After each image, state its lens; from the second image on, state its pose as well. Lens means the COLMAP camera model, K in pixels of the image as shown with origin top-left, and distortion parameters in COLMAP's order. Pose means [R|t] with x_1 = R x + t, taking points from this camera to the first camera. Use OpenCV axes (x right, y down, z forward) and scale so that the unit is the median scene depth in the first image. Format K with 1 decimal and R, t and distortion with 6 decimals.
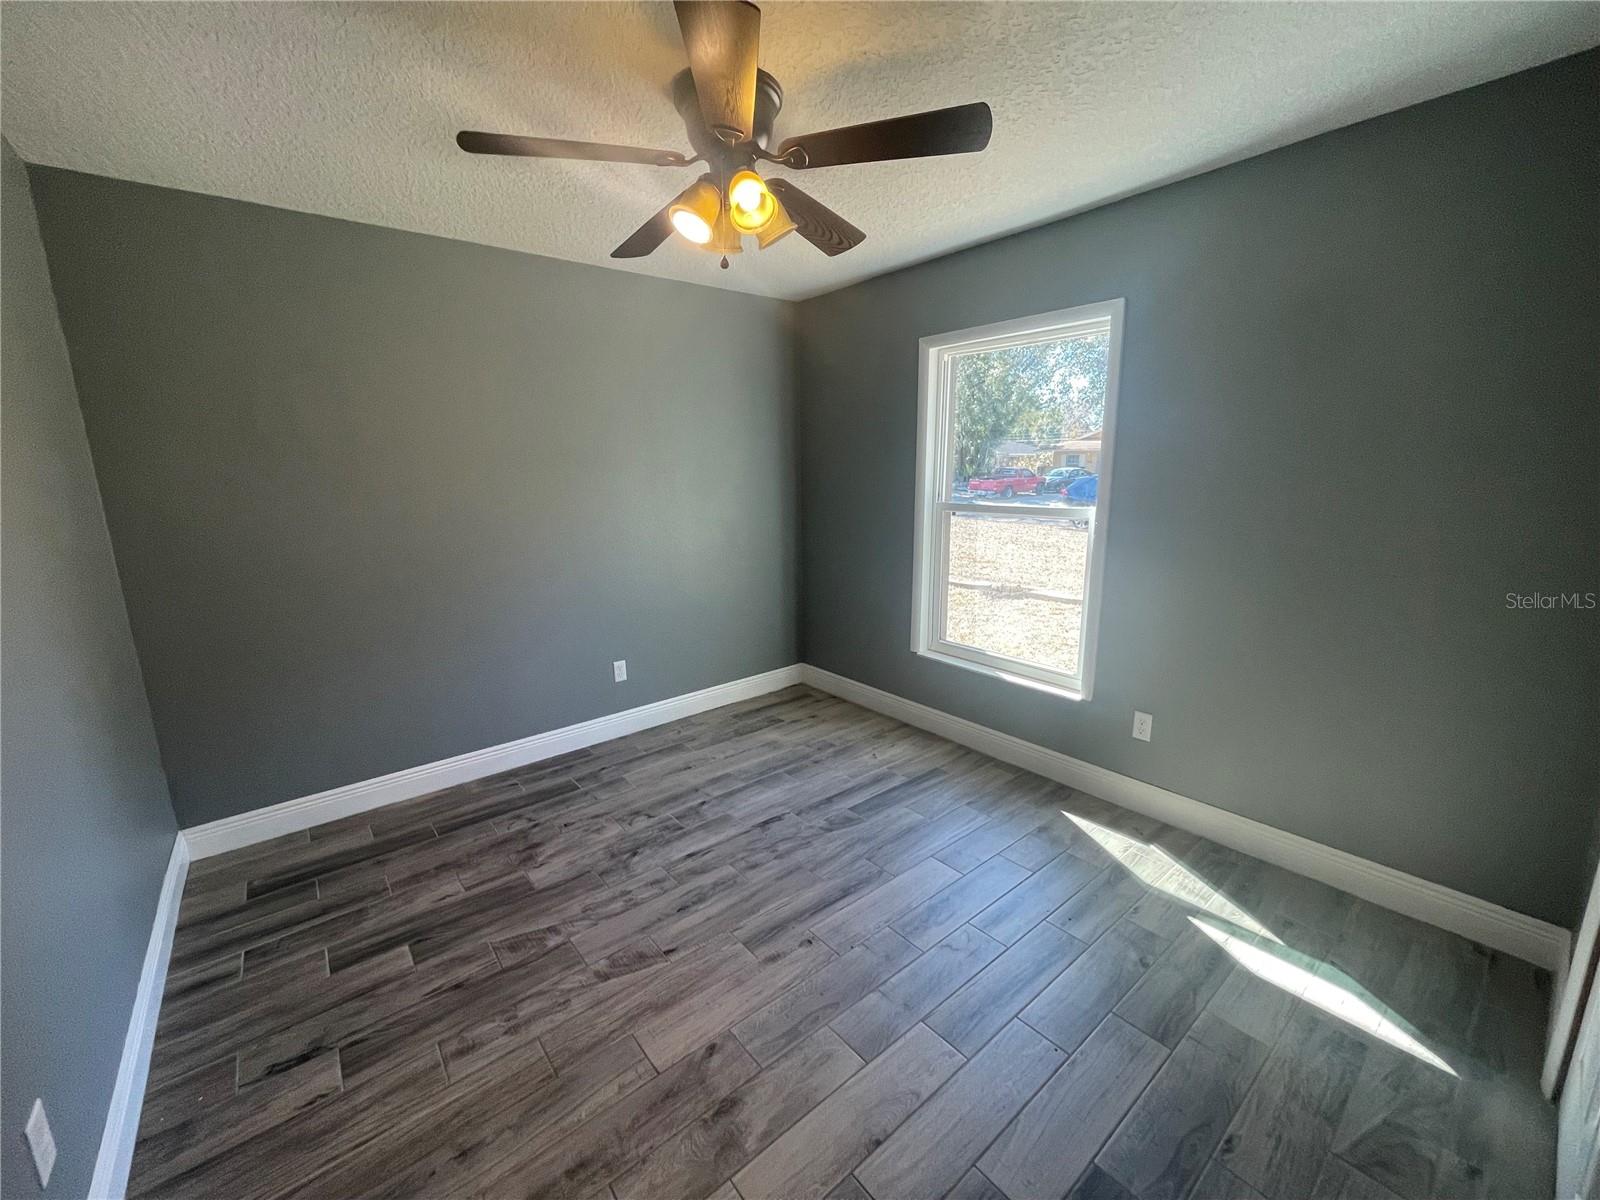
lens RADIAL K [[655.7, 0, 791.1], [0, 655.7, 599.2], [0, 0, 1]] dist [-0.002137, 0.000556]
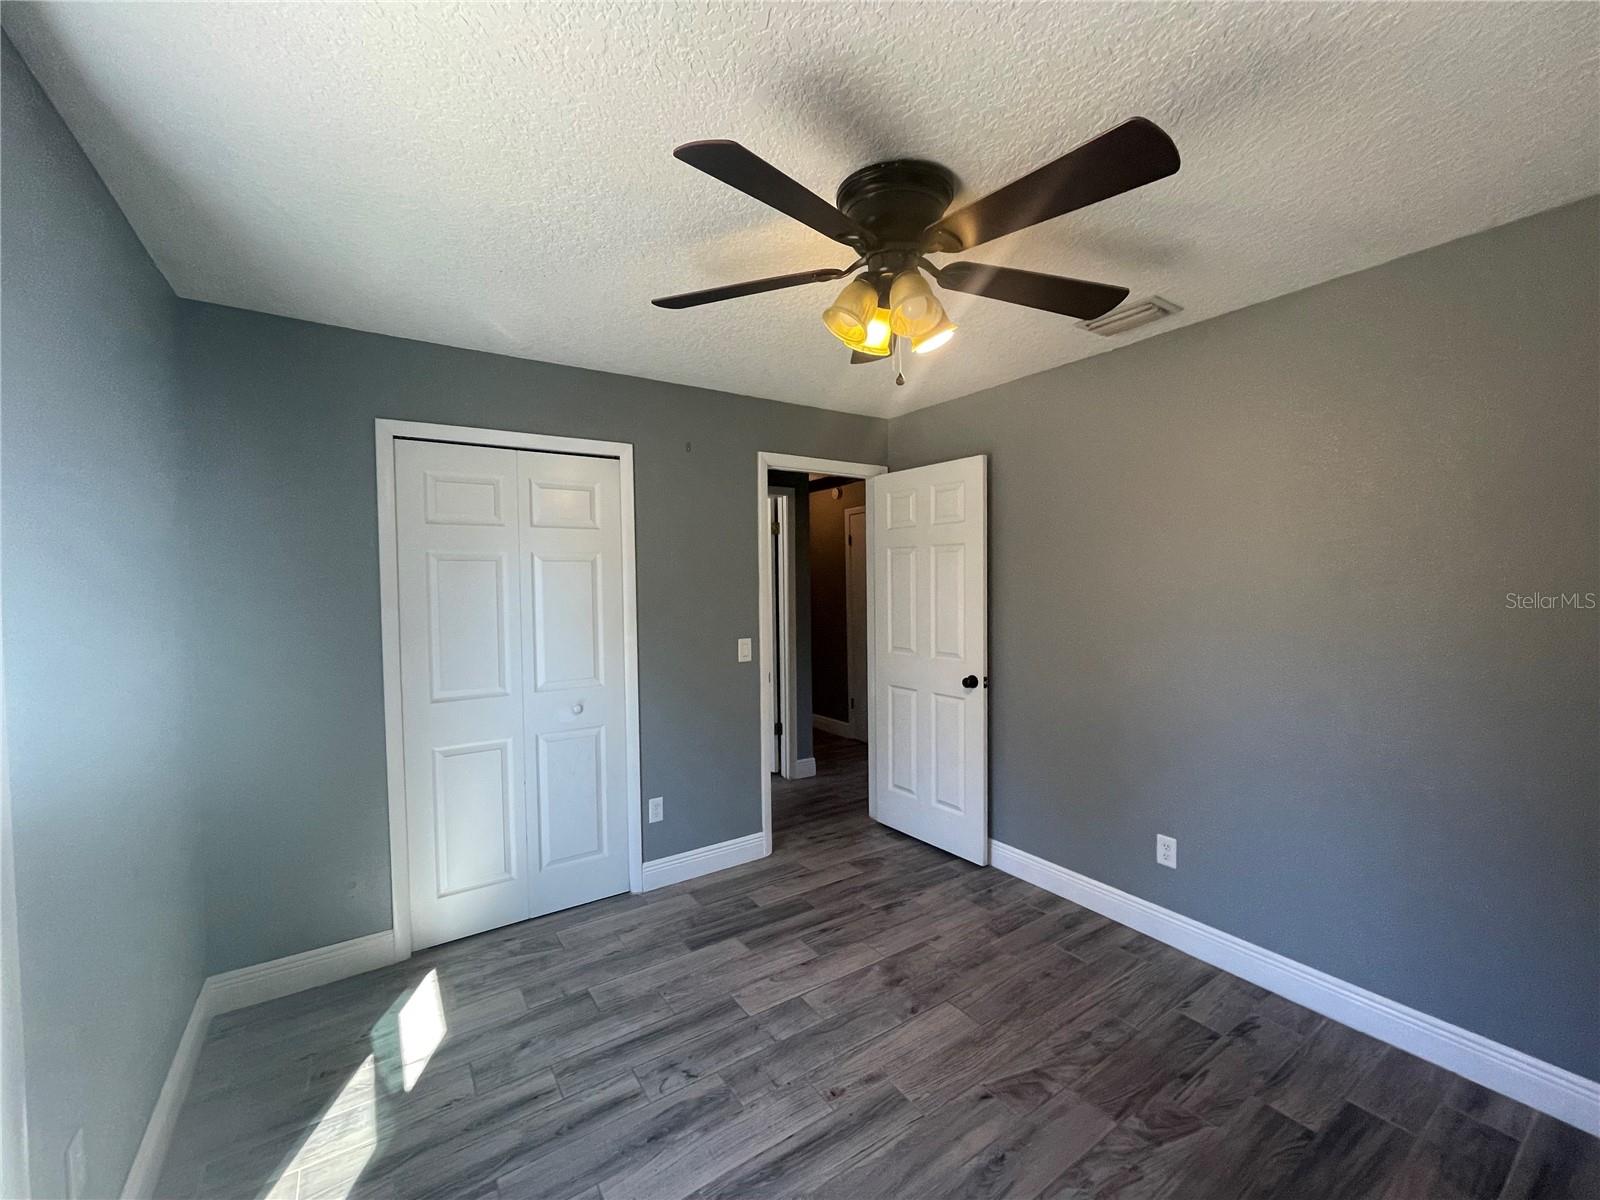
lens RADIAL K [[655.7, 0, 791.1], [0, 655.7, 599.2], [0, 0, 1]] dist [-0.002137, 0.000556]
pose [[-0.995405, 0.027949, 0.091583, -0.014949], [0.047837, 0.973691, 0.222794, -0.333179], [-0.082947, 0.226151, -0.970554, 1.629028]]
